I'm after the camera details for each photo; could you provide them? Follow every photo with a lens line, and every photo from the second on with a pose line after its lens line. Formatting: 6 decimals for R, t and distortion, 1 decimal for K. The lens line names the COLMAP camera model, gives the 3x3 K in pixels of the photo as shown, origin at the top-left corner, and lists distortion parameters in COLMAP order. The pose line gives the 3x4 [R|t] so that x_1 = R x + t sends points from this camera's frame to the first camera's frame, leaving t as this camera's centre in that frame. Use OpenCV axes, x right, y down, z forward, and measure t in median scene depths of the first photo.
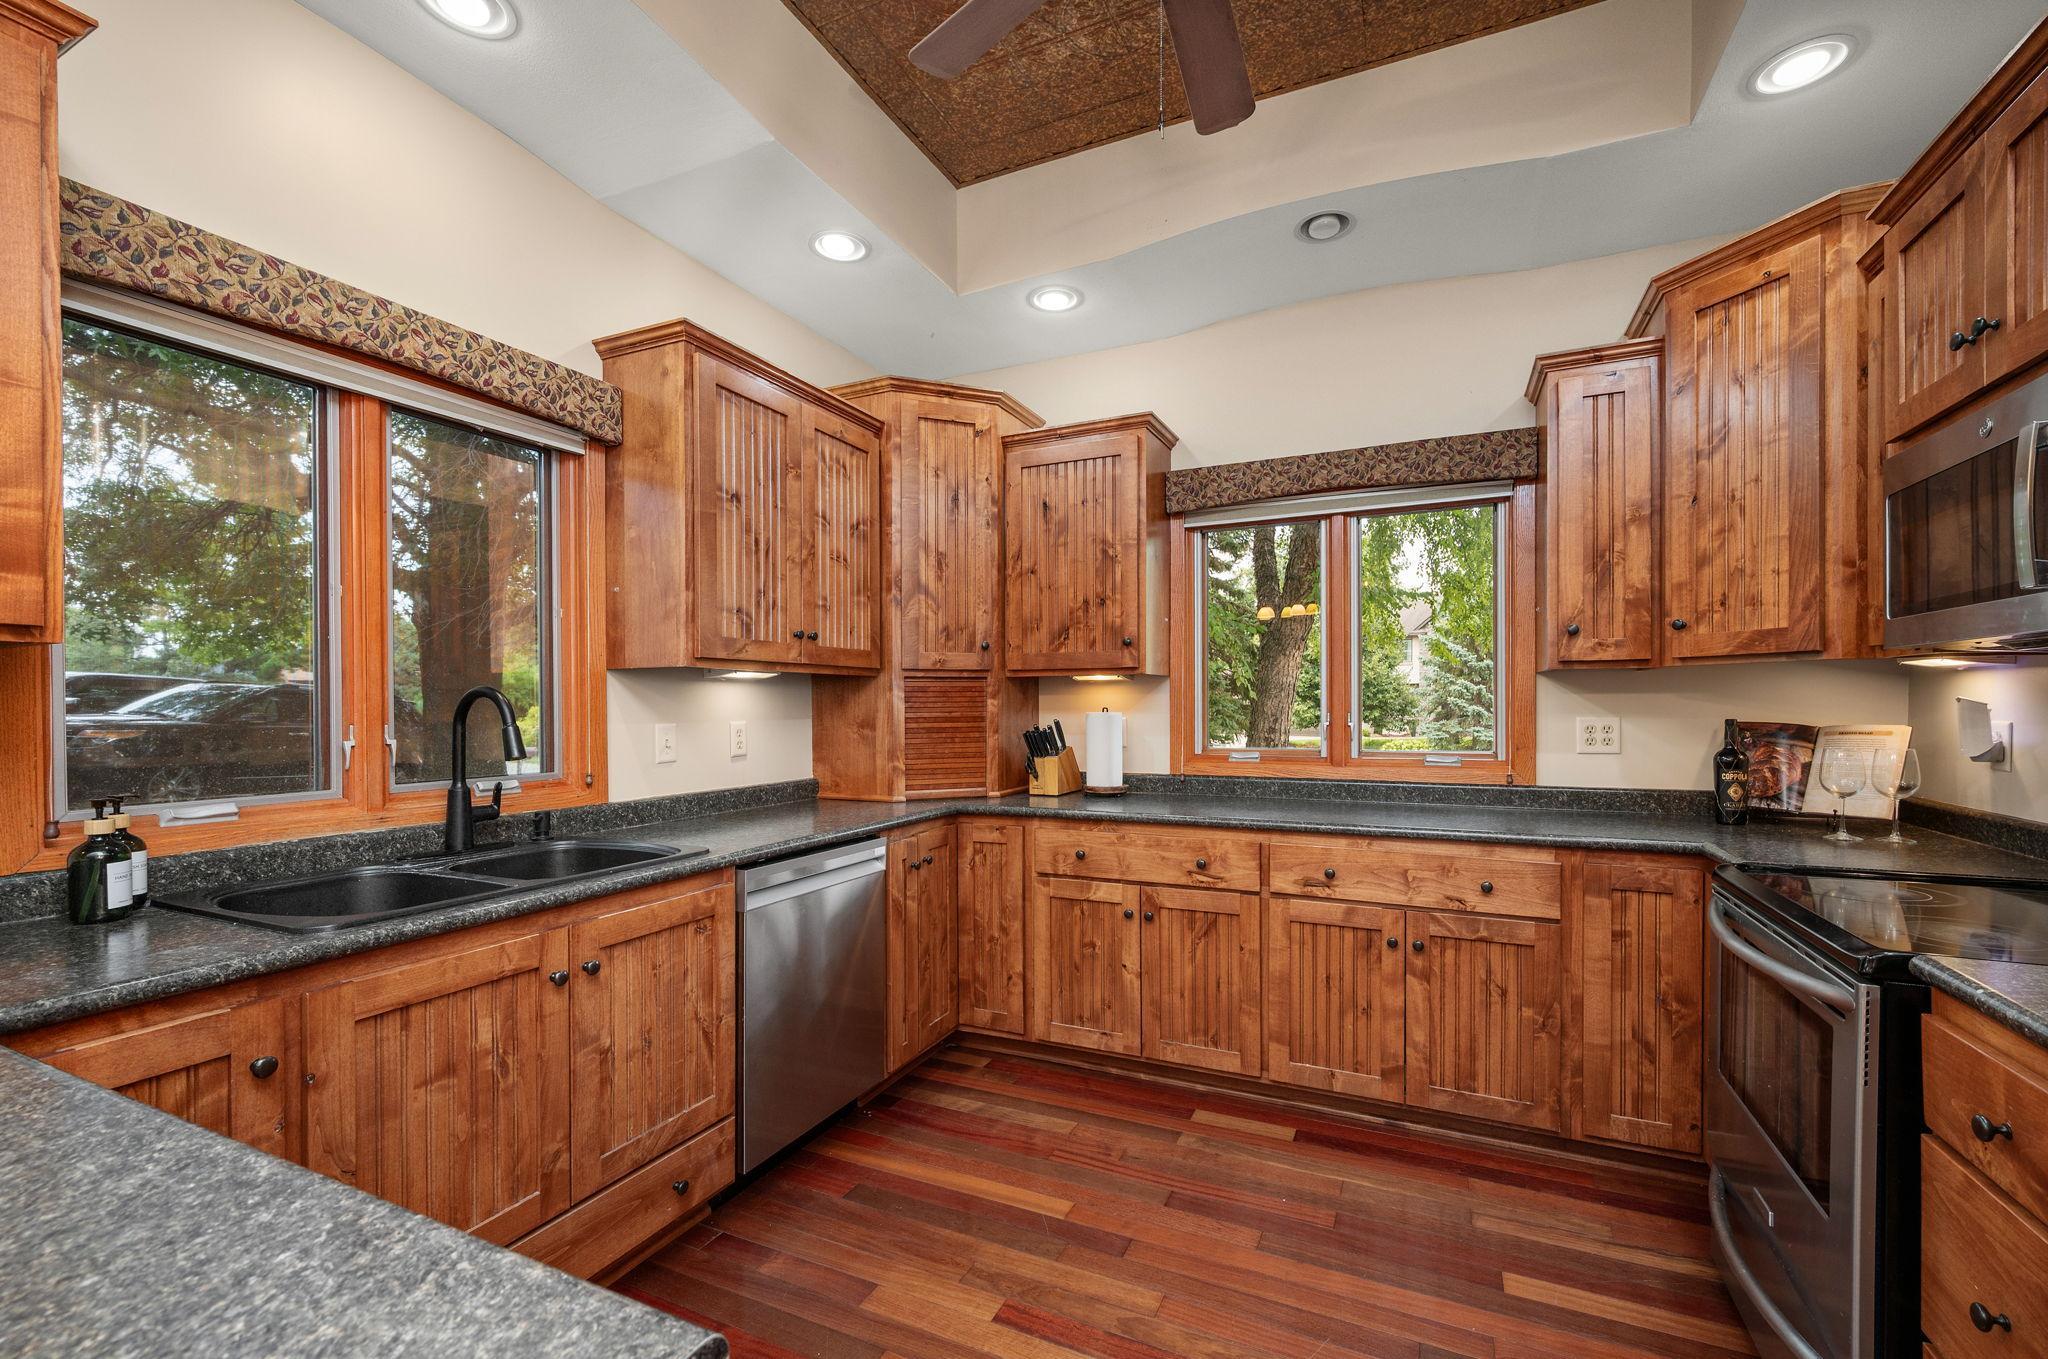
lens RADIAL K [[854.0, 0, 1037.7], [0, 854.0, 712.8], [0, 0, 1]] dist [0.001333, 0.000162]
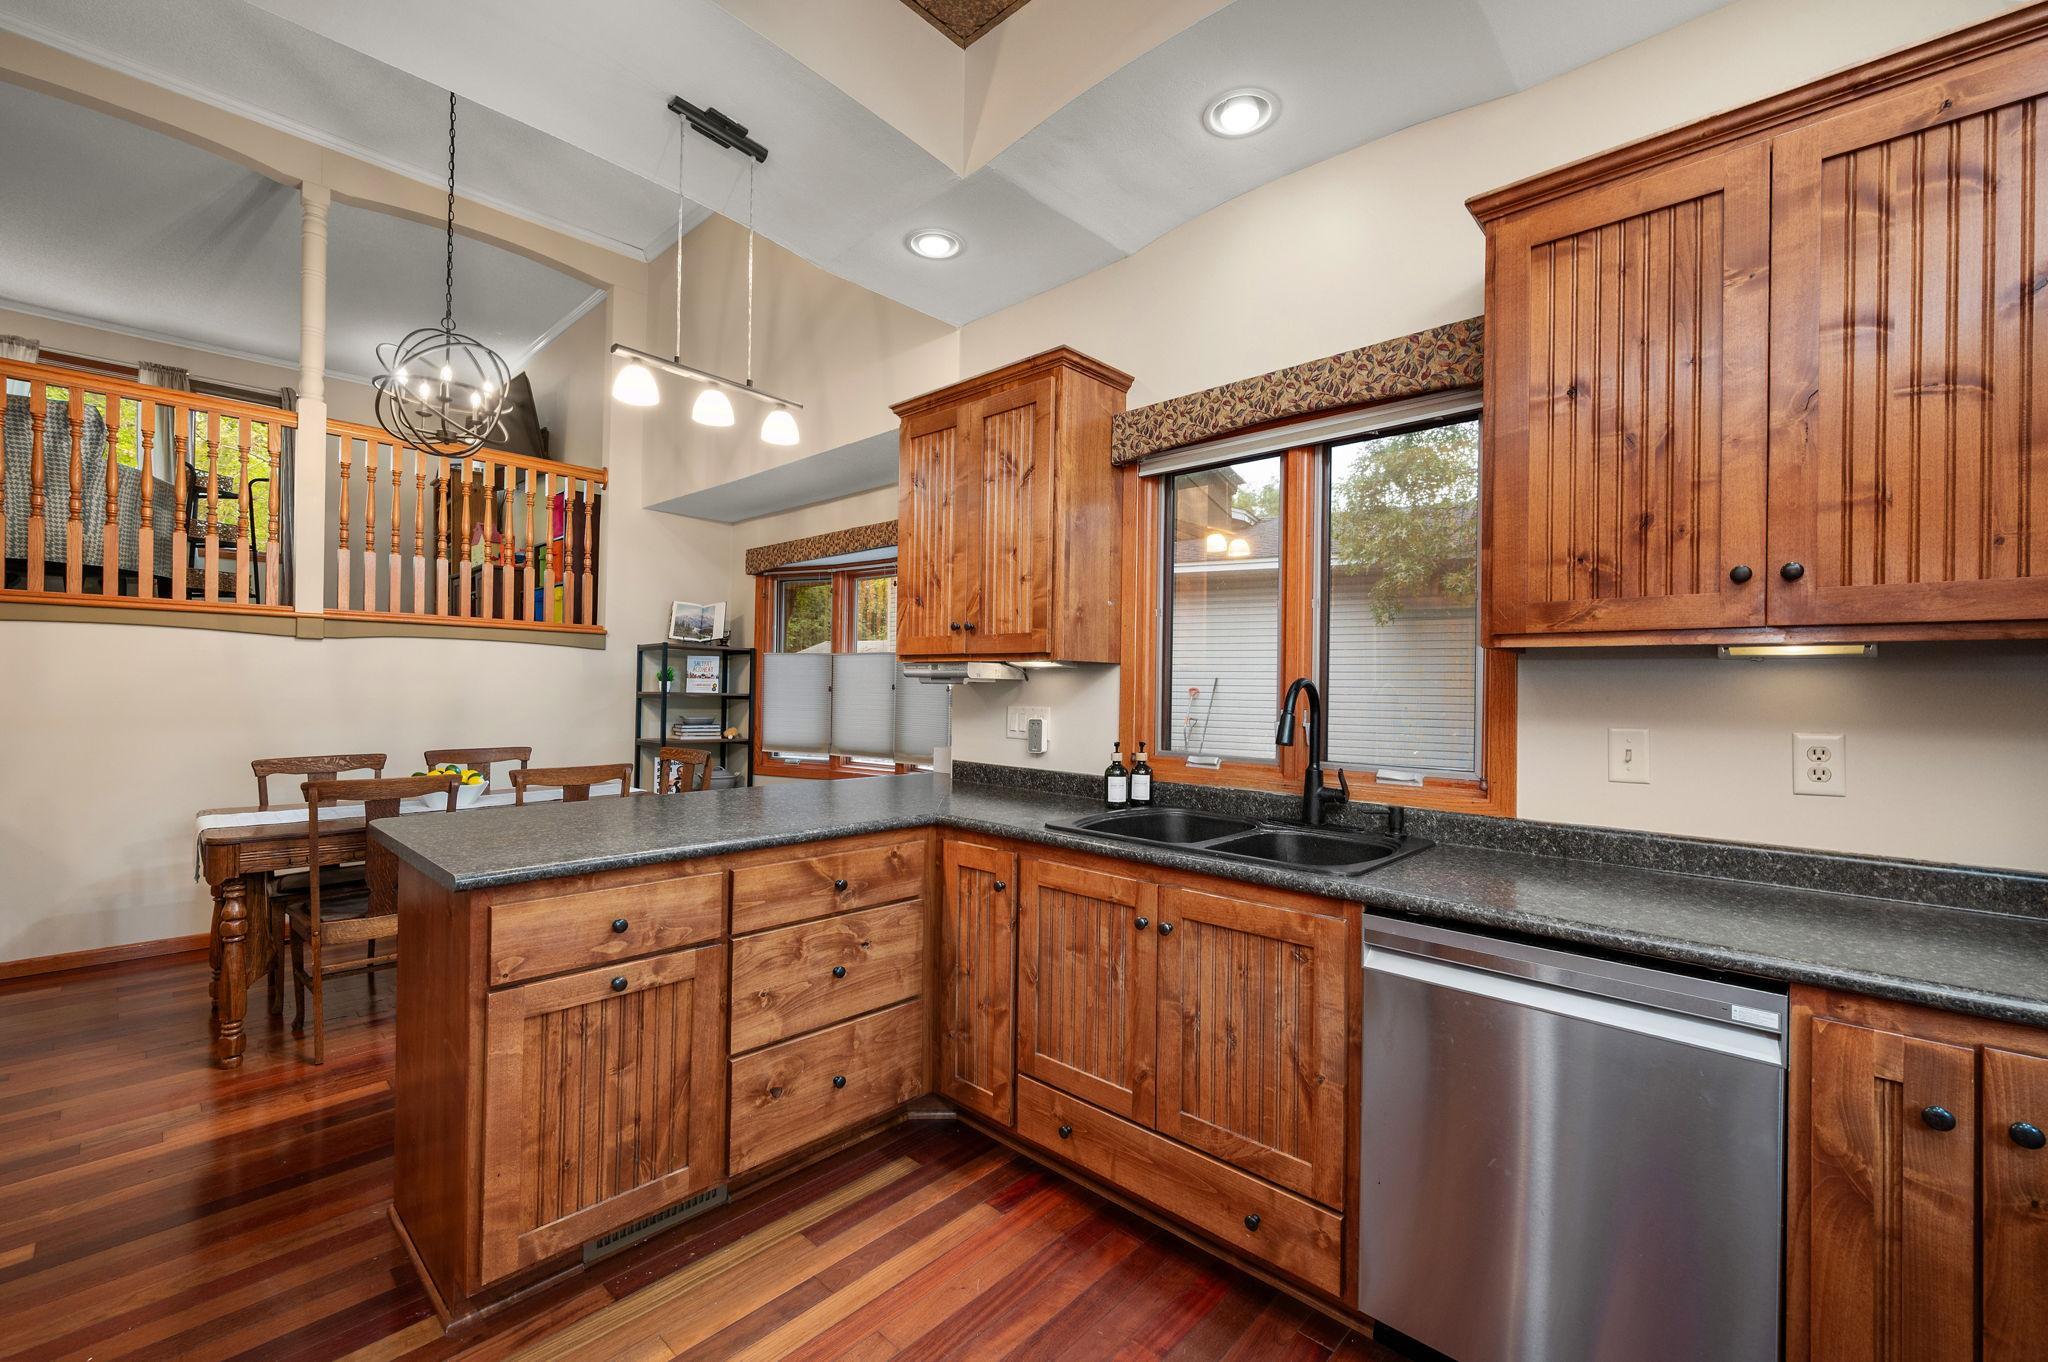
lens RADIAL K [[841.9, 0, 1023.4], [0, 841.9, 678.9], [0, 0, 1]] dist [-0.001995, -0.000222]
pose [[-0.309929, -0.010942, -0.950697, 0.385259], [-0.022196, 0.999745, -0.004271, -0.013110], [0.950500, 0.019778, -0.310093, 0.764293]]
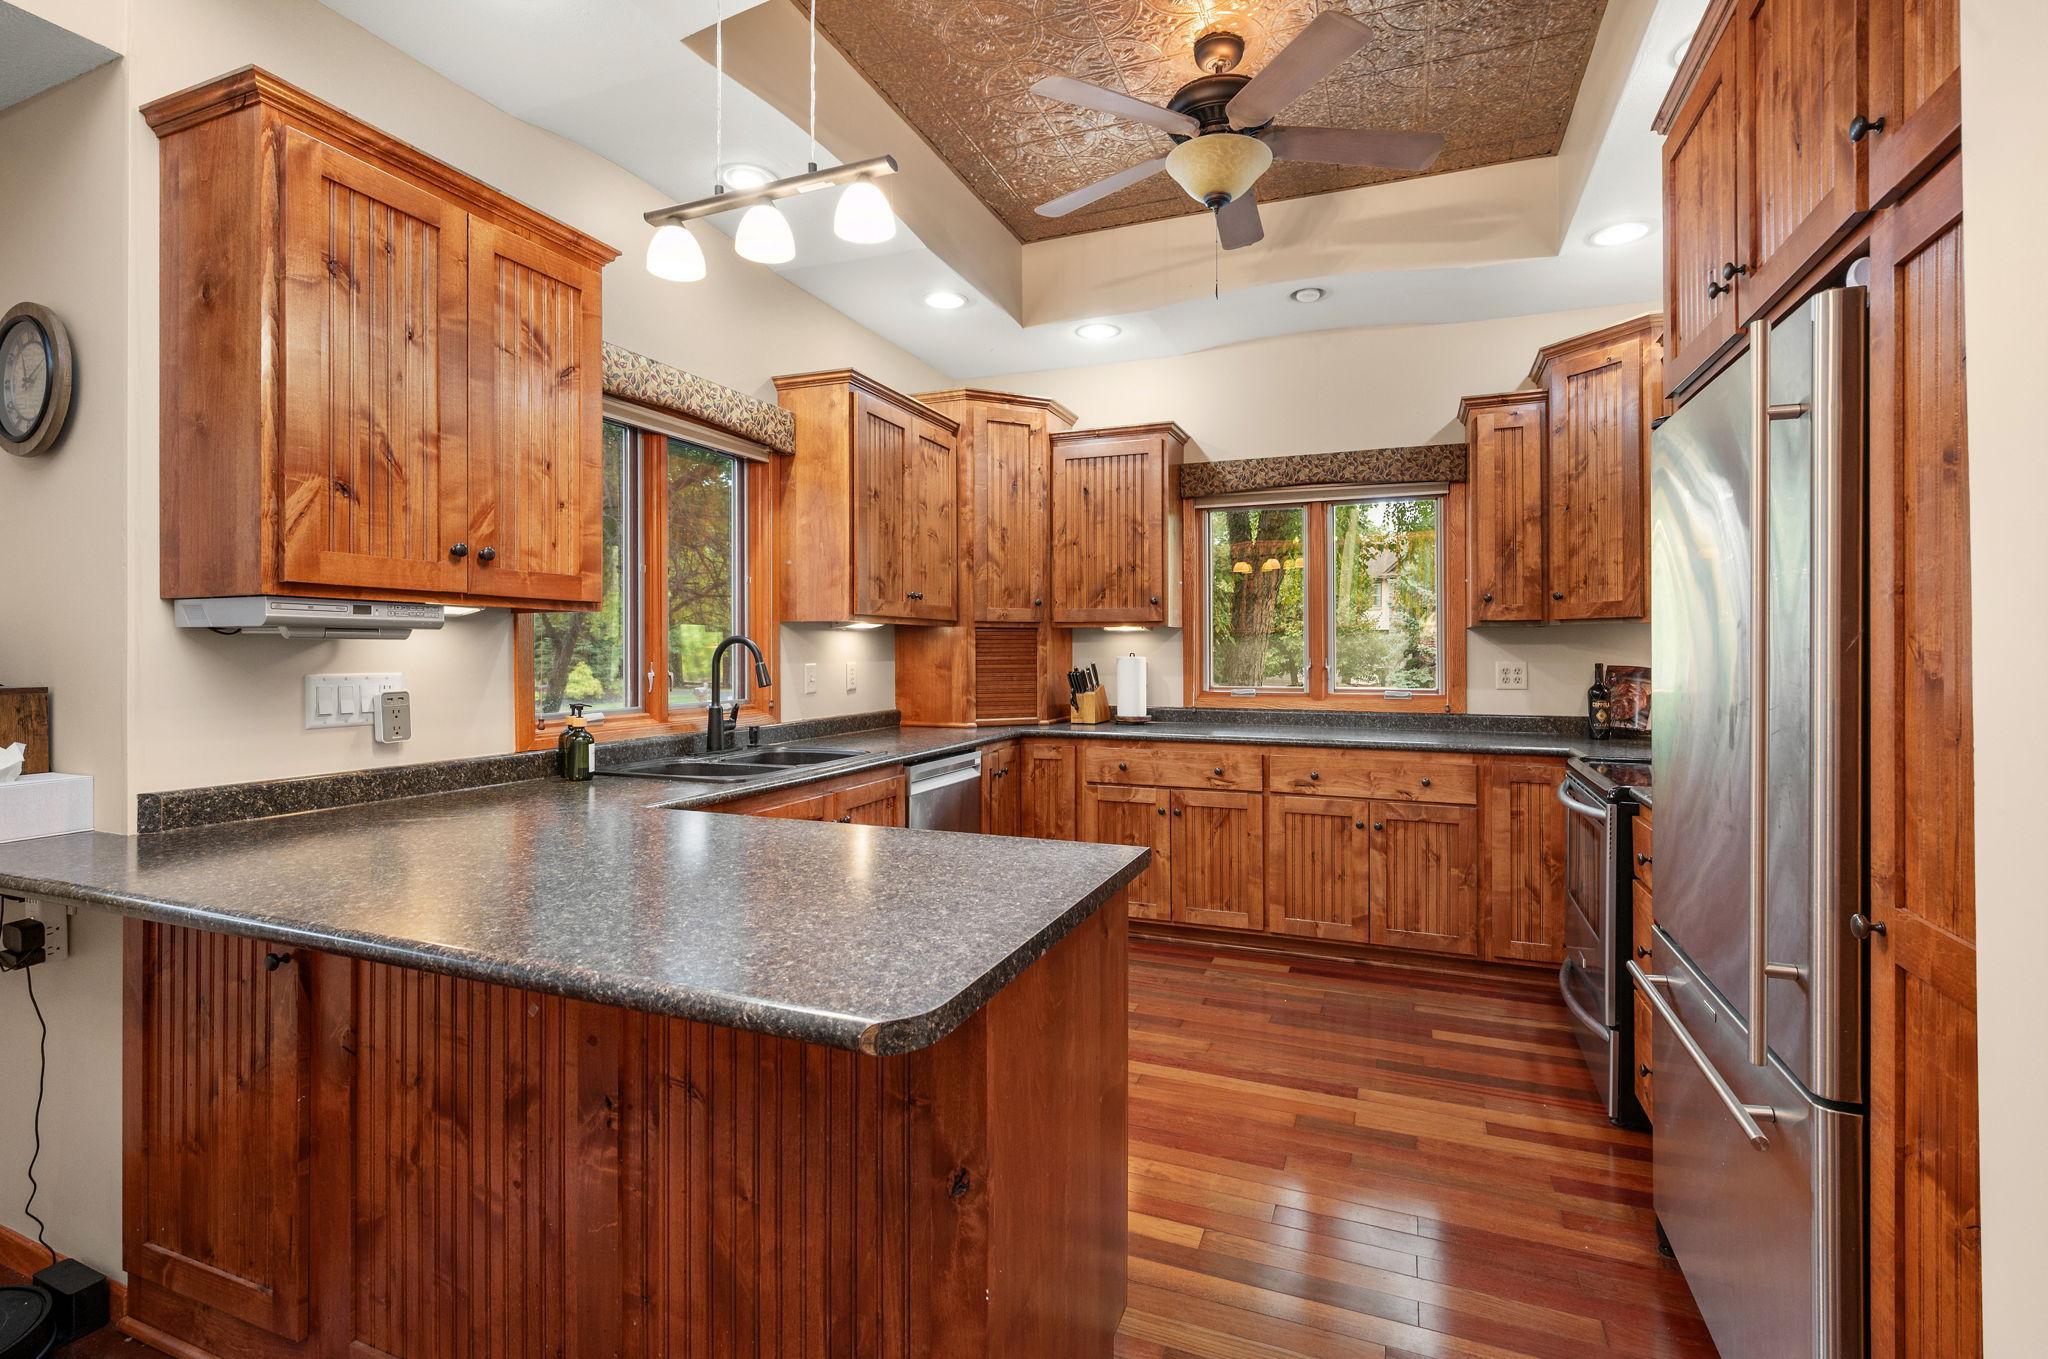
lens RADIAL K [[953.0, 0, 1016.7], [0, 953.0, 641.5], [0, 0, 1]] dist [0.000423, 0.000049]
pose [[0.998838, 0.005295, 0.047911, -0.196177], [-0.004366, 0.999801, -0.019457, 0.005834], [-0.048005, 0.019225, 0.998662, -0.473984]]
